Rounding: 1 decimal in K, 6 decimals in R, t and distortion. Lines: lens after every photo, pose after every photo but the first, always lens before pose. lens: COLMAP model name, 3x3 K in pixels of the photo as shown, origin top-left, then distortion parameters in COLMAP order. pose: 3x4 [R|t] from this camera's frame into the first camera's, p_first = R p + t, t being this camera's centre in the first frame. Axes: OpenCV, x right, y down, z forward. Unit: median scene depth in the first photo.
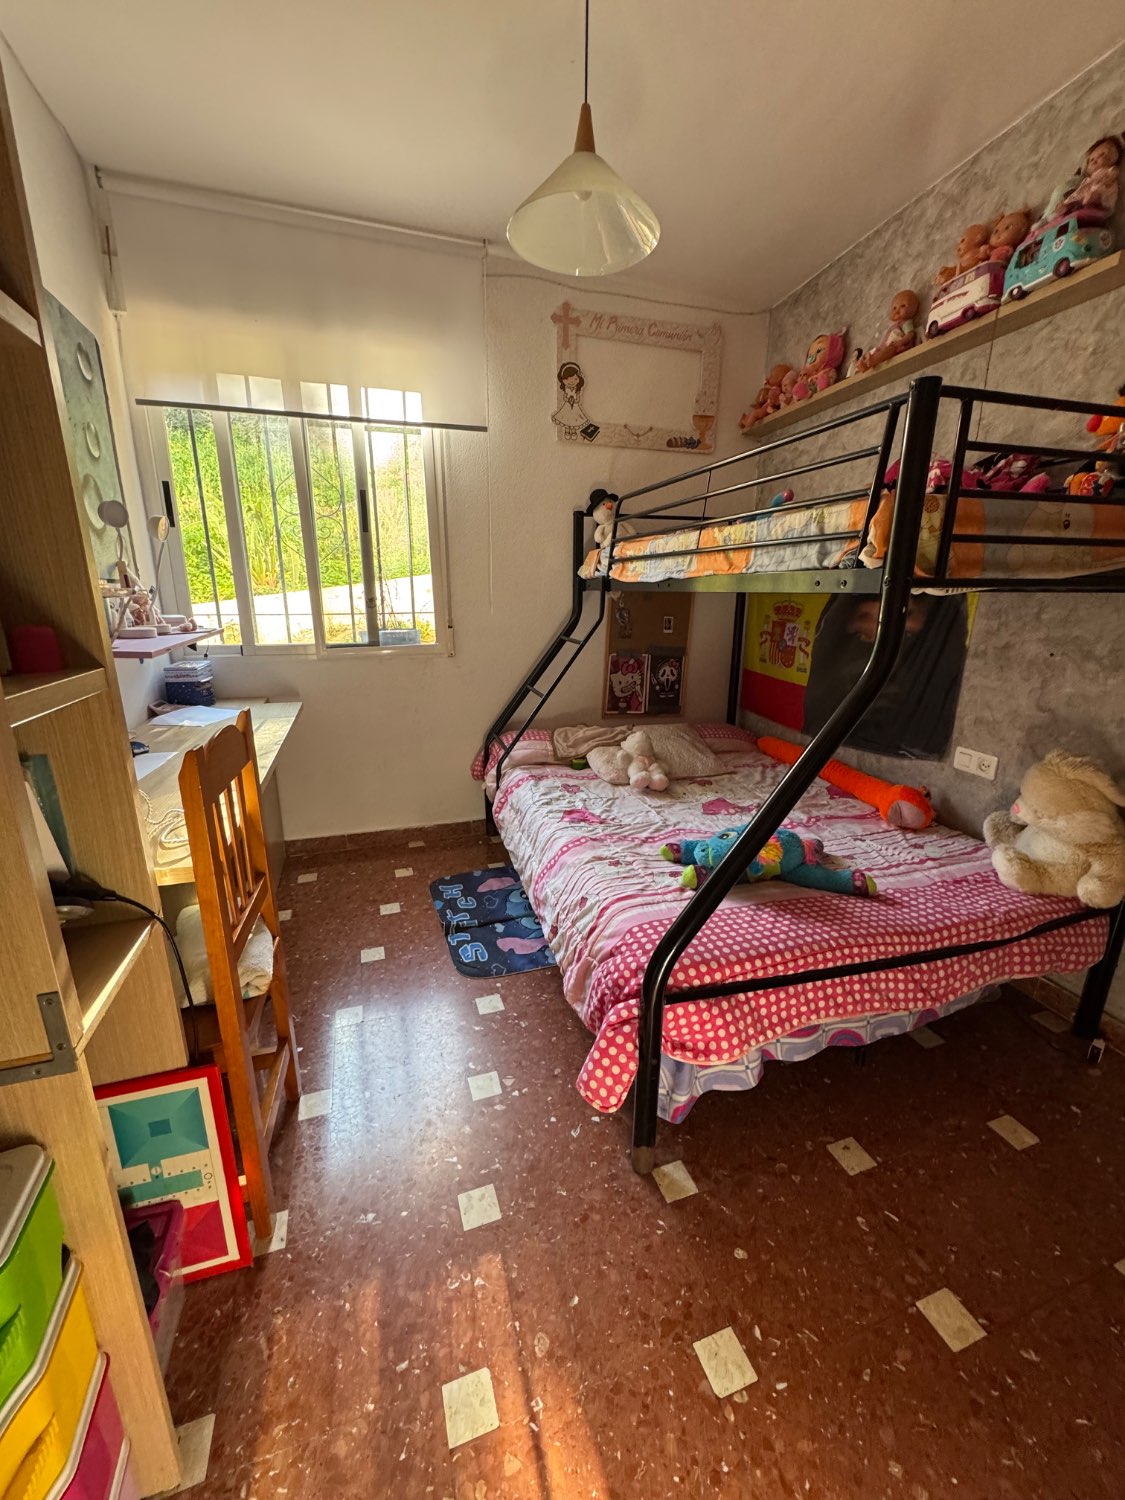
lens RADIAL K [[598.0, 0, 562.6], [0, 598.0, 753.3], [0, 0, 1]] dist [-0.004526, -0.000047]
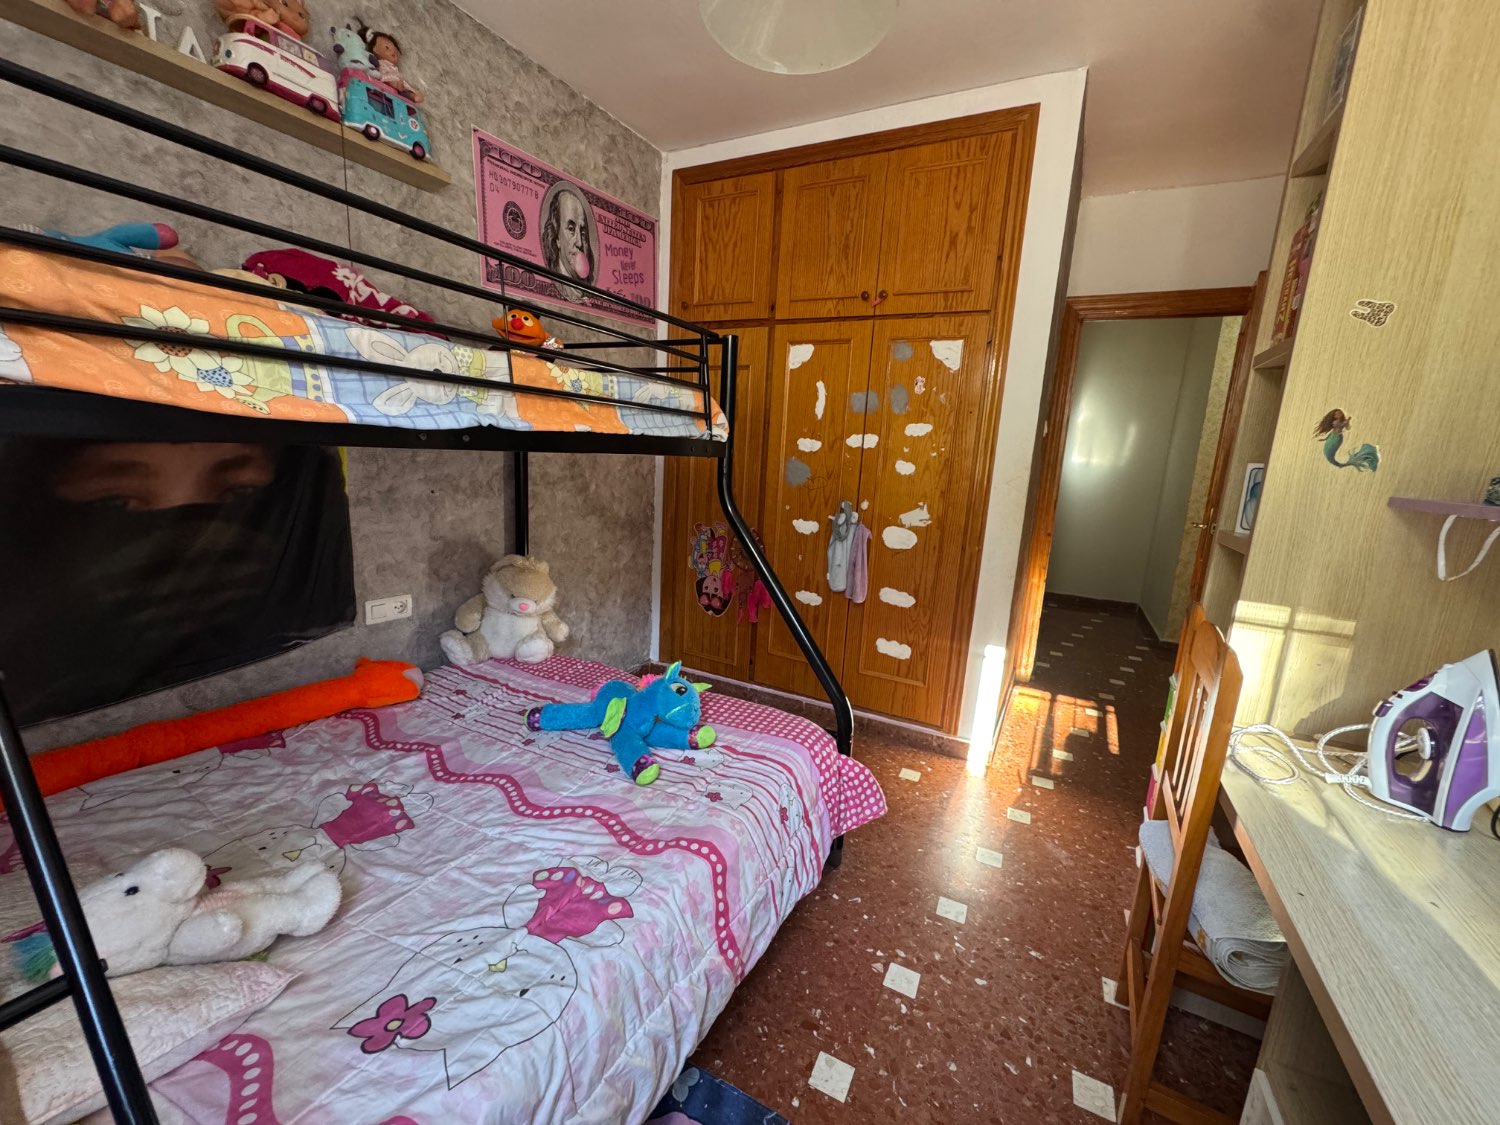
lens RADIAL K [[598.0, 0, 752.3], [0, 598.0, 565.1], [0, 0, 1]] dist [-0.004526, -0.000047]
pose [[-0.707458, -0.176938, 0.684248, -0.399045], [0.128262, 0.919935, 0.370497, -0.351651], [-0.695019, 0.349875, -0.628121, 1.233823]]
